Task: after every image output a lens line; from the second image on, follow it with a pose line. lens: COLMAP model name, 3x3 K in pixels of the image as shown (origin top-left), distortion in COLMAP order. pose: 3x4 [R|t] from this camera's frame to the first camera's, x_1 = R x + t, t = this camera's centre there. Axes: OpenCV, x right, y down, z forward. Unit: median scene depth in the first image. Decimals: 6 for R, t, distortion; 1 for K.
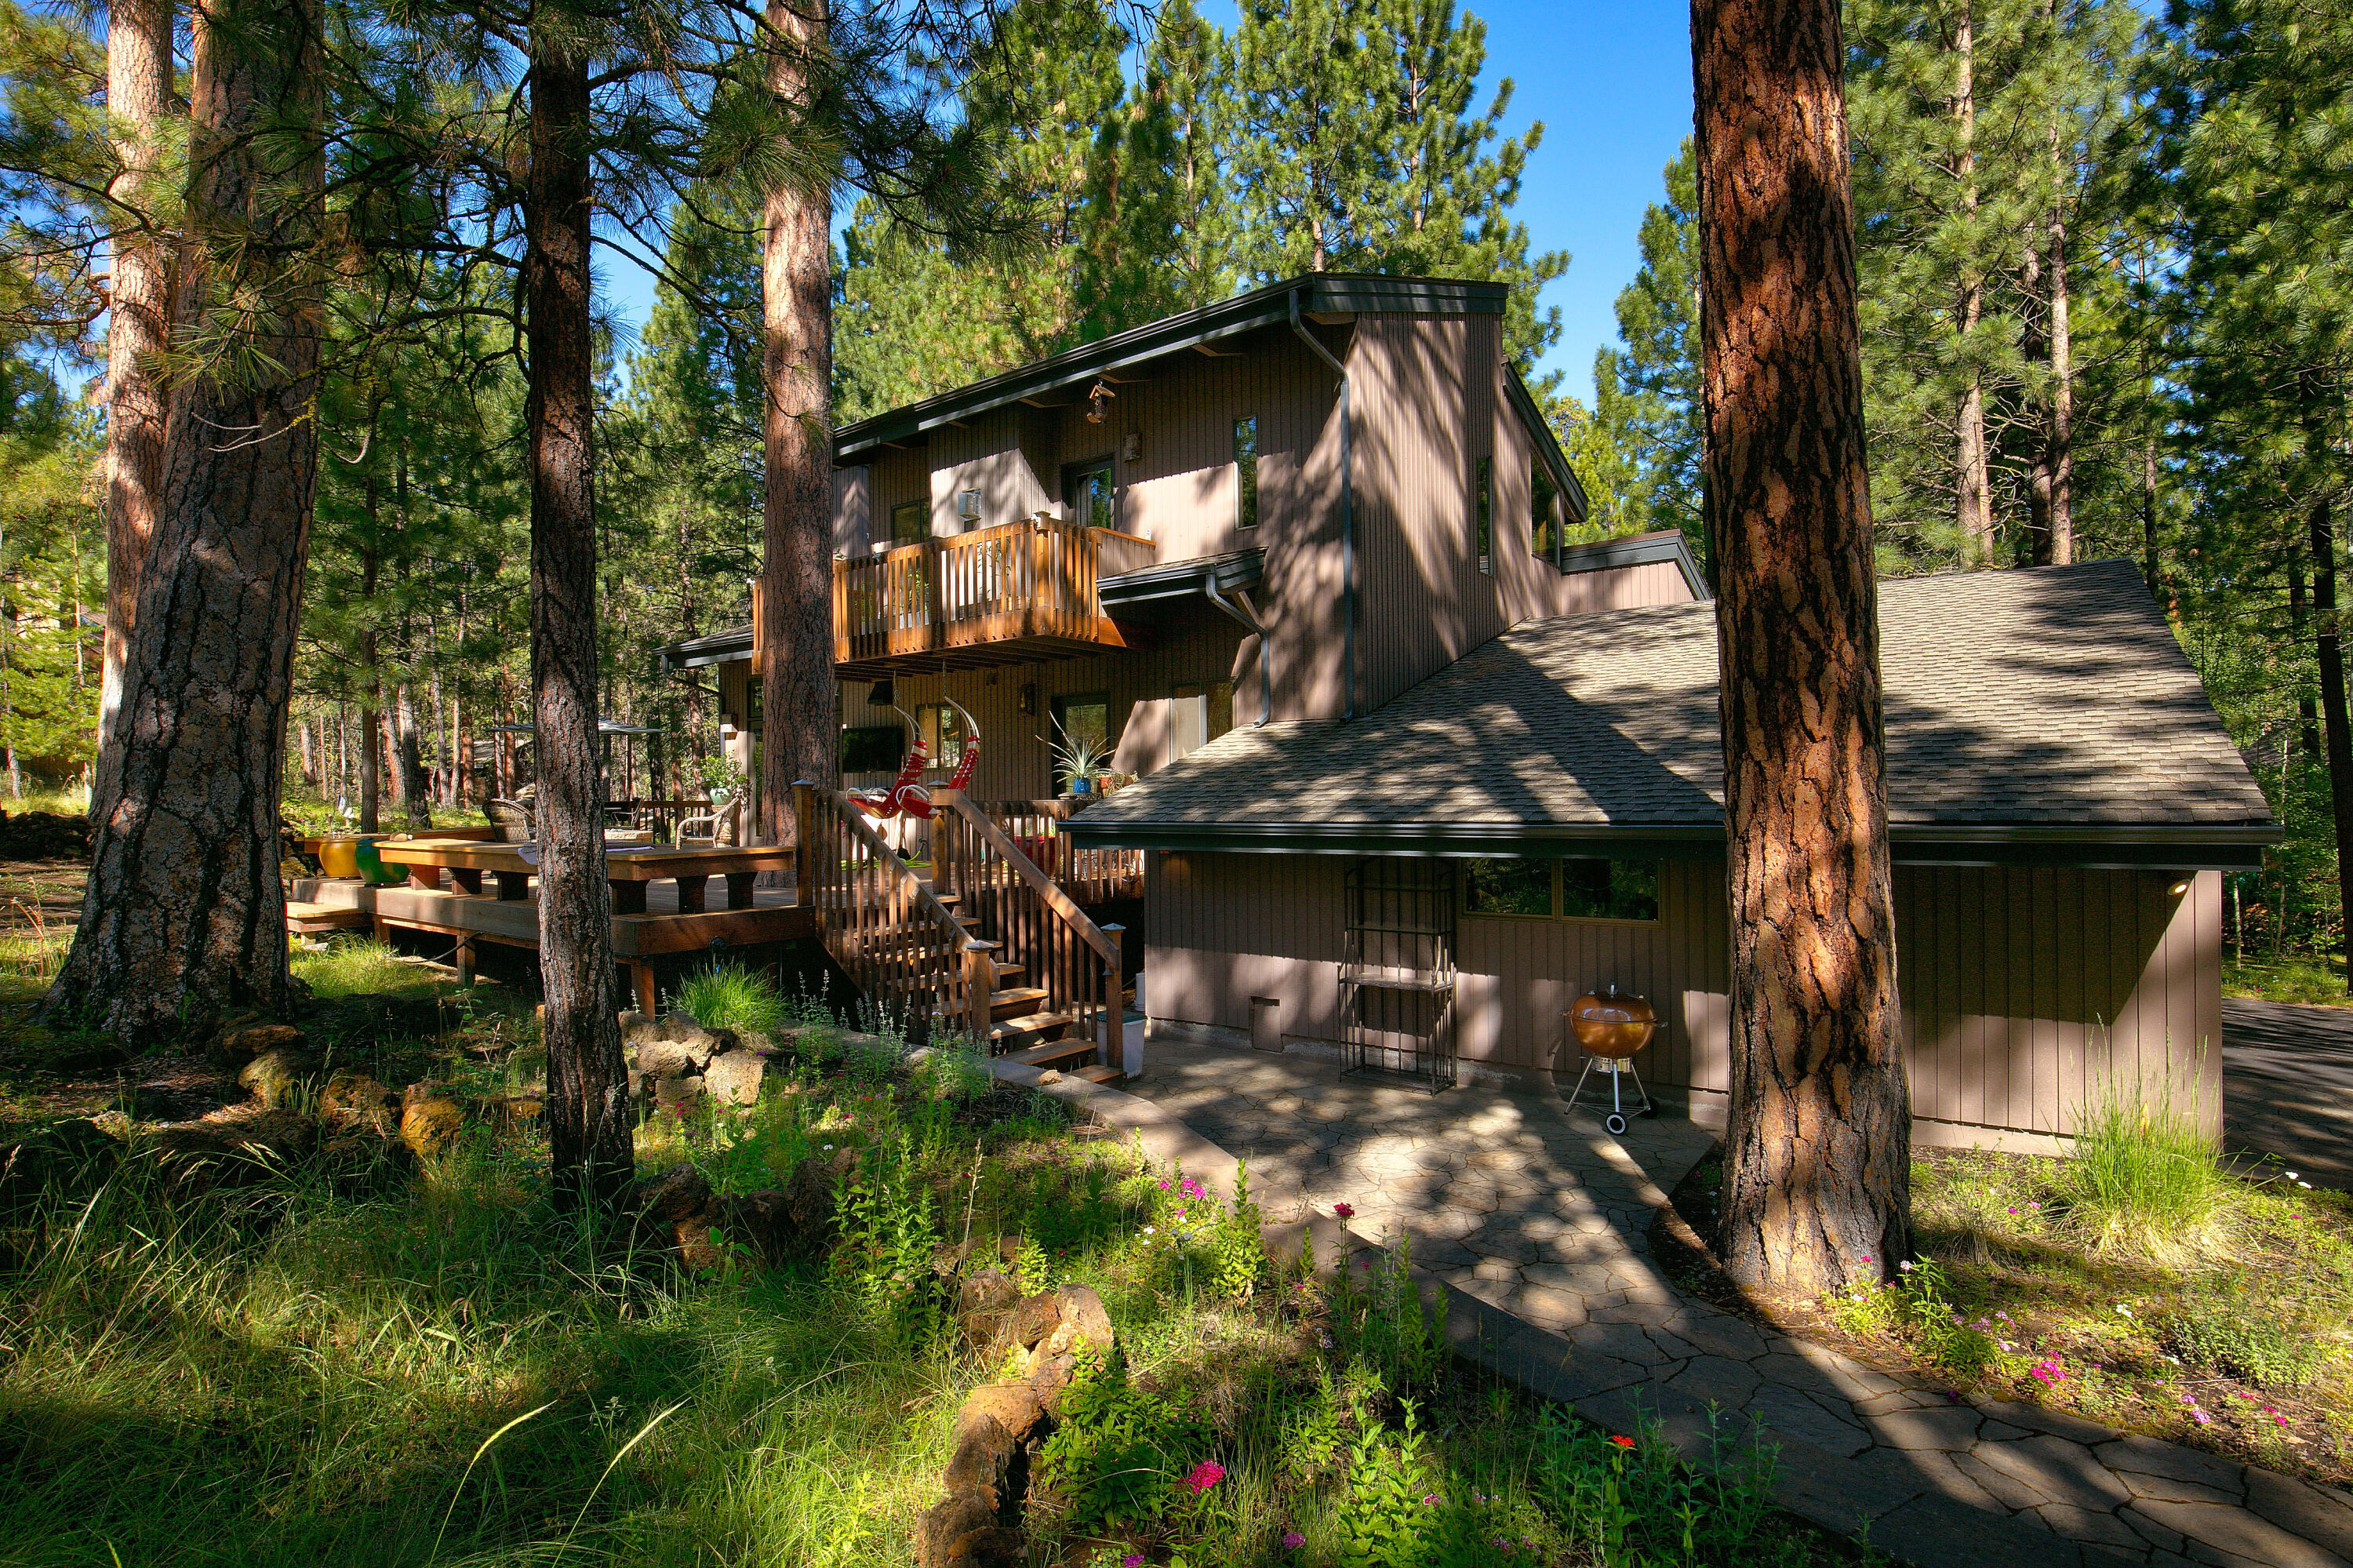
lens RADIAL K [[1152.7, 0, 1176.2], [0, 1152.7, 801.7], [0, 0, 1]] dist [-0.001595, -0.000135]
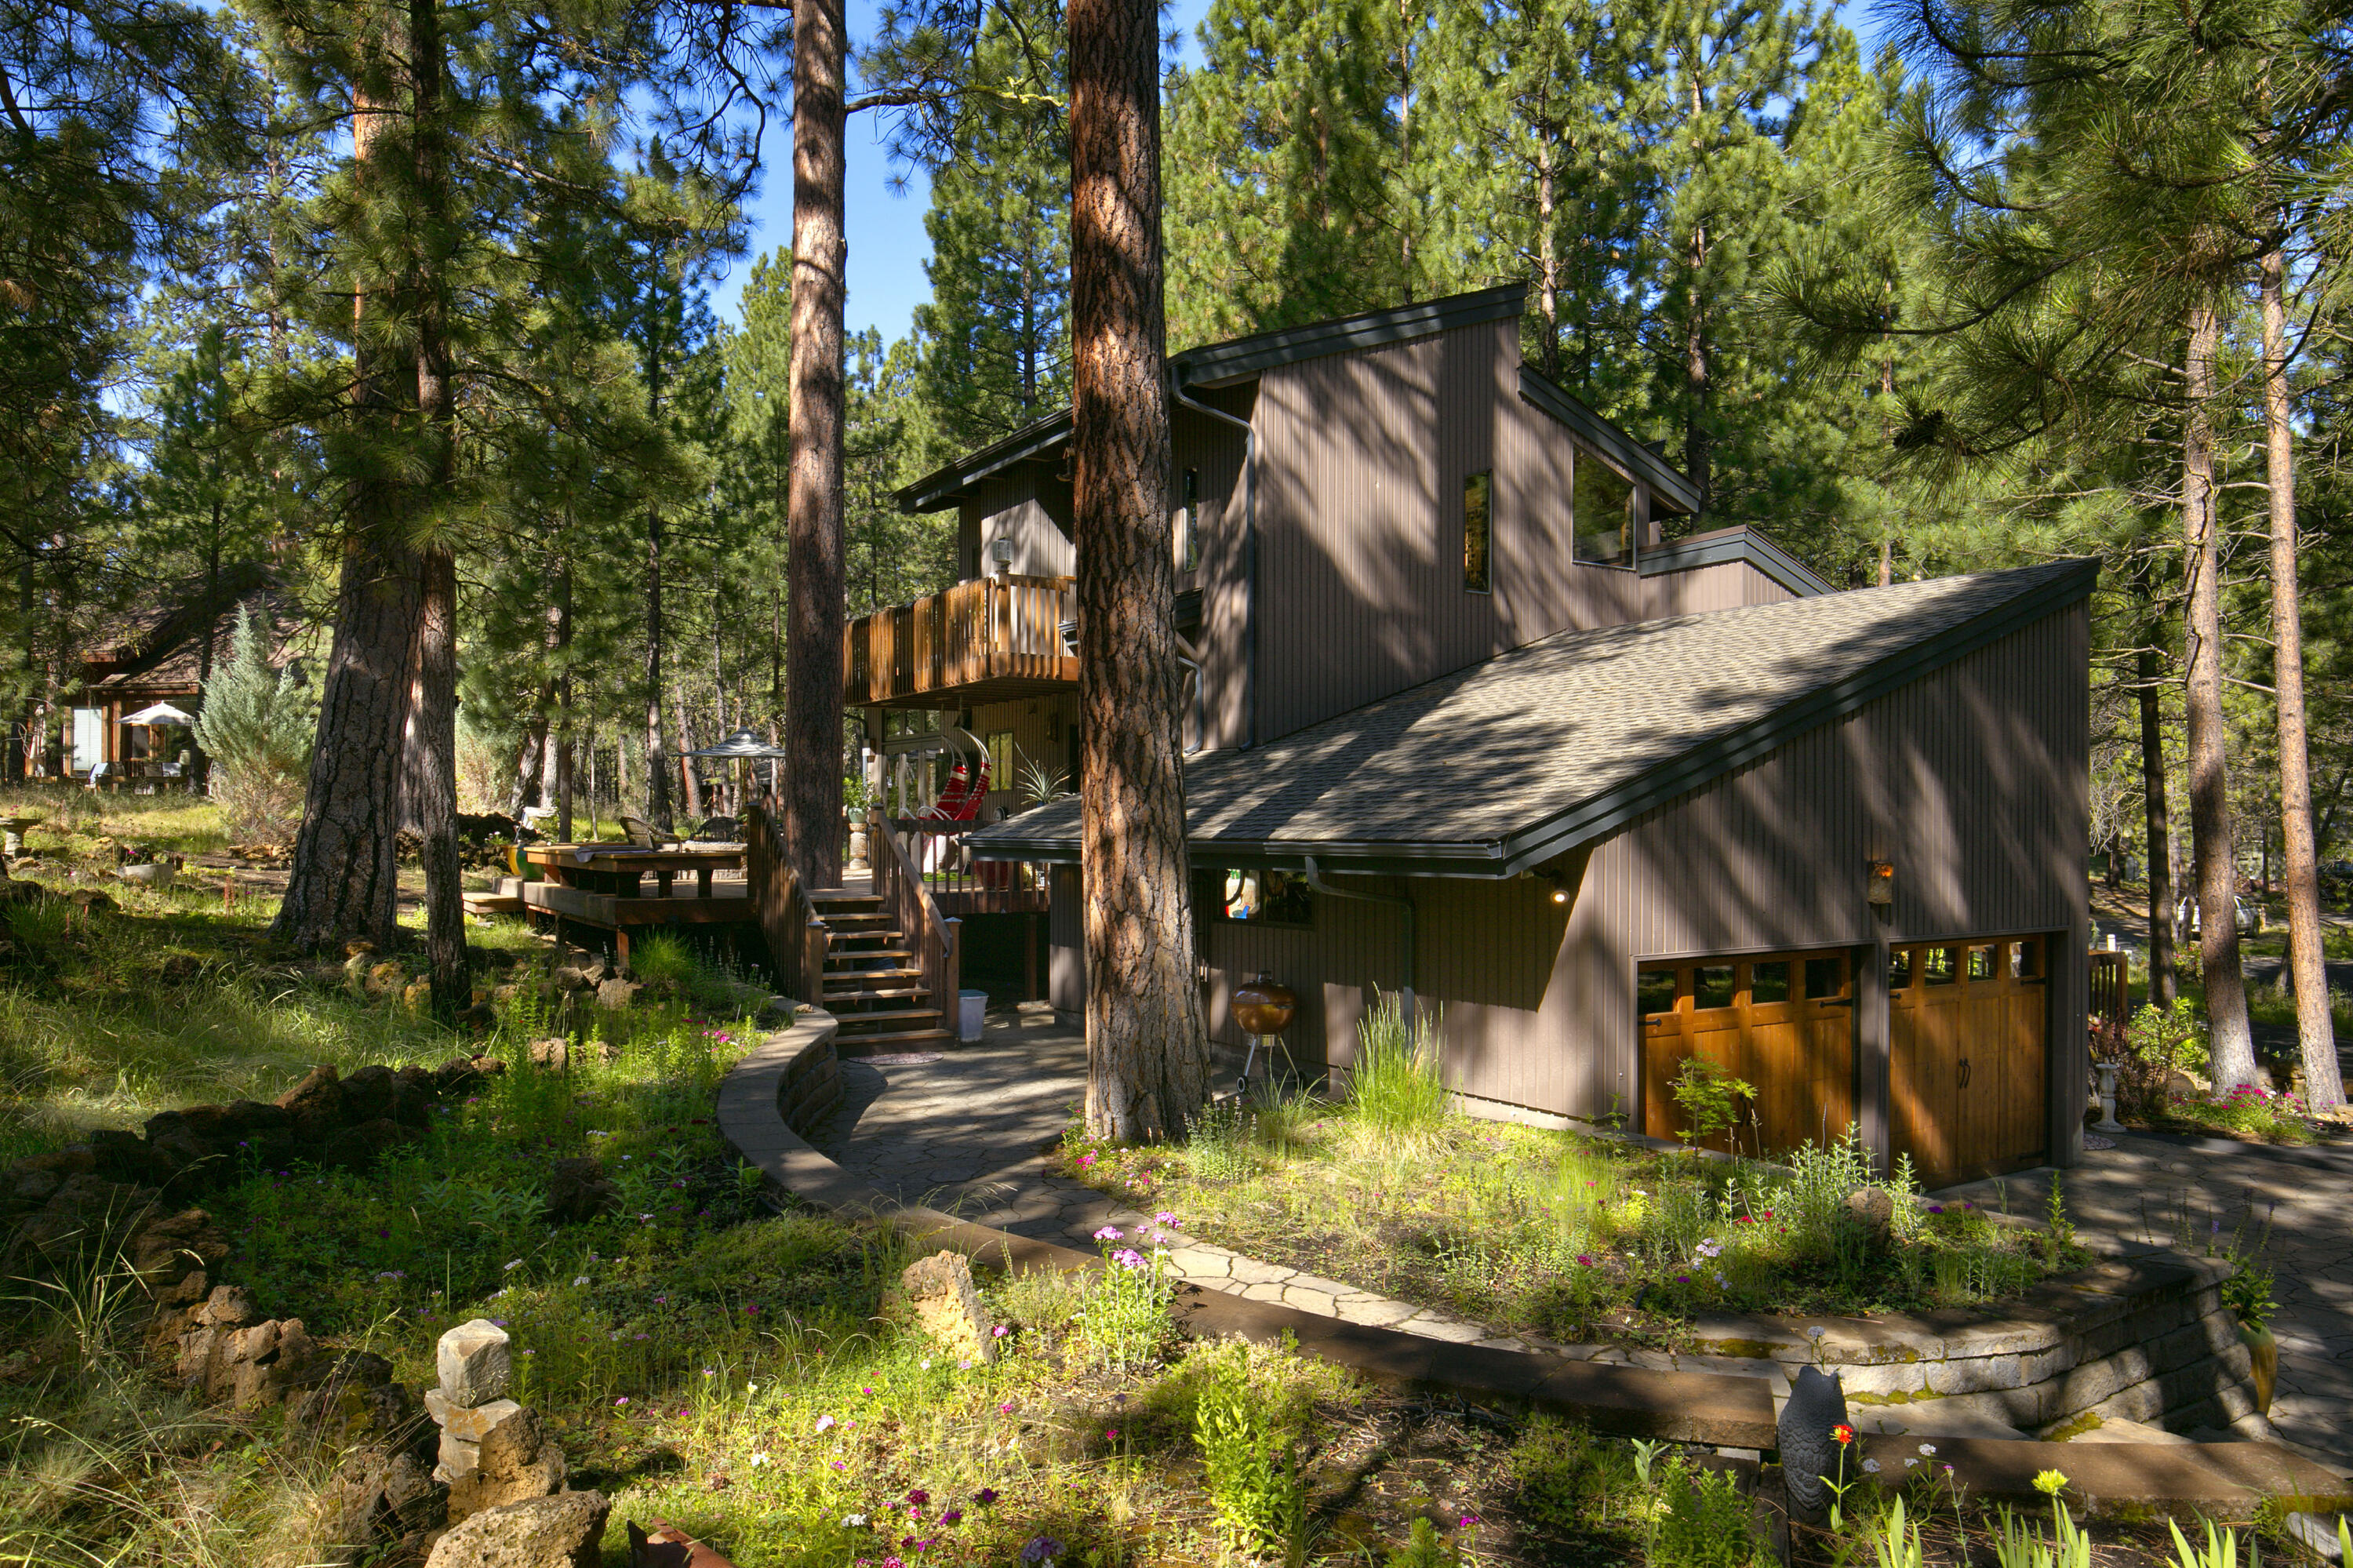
lens RADIAL K [[1559.6, 0, 1176.9], [0, 1559.6, 778.7], [0, 0, 1]] dist [0.004311, 0.000883]
pose [[0.938159, -0.004914, -0.346170, 0.577312], [-0.004393, 0.999650, -0.026097, 0.000704], [0.346177, 0.026004, 0.937809, -0.391526]]
